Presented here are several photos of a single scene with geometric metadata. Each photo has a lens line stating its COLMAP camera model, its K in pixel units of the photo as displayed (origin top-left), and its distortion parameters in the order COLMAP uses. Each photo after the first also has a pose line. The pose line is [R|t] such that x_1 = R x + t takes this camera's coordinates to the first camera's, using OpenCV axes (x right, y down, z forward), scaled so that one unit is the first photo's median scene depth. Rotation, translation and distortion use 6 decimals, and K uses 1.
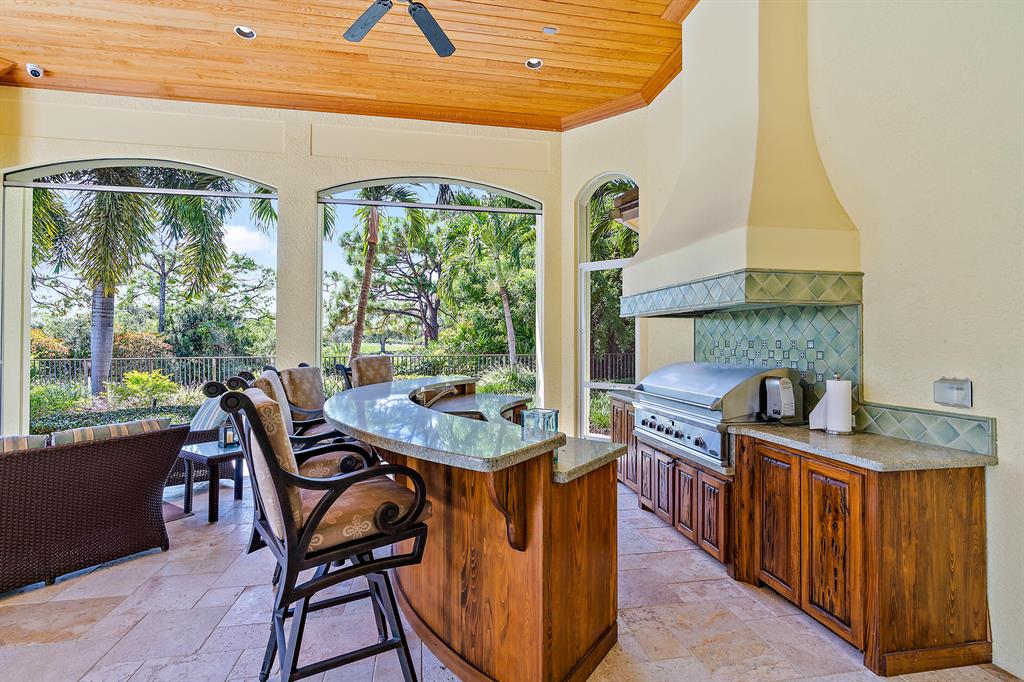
lens RADIAL K [[471.2, 0, 507.4], [0, 471.2, 331.3], [0, 0, 1]] dist [-0.004761, -0.000275]
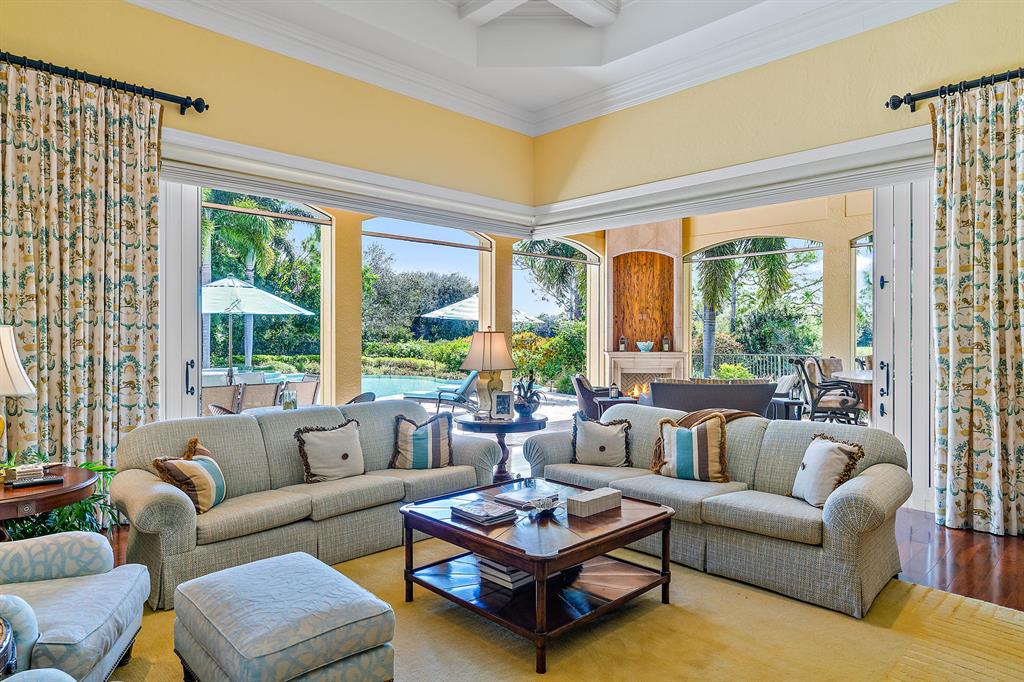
lens RADIAL K [[604.1, 0, 512.0], [0, 604.1, 341.0], [0, 0, 1]] dist [0.000764, 0.000074]
pose [[0.570755, 0.004788, -0.821107, 0.156989], [0.017570, 0.999683, 0.018042, -0.012376], [0.820933, -0.024725, 0.570489, -0.273021]]
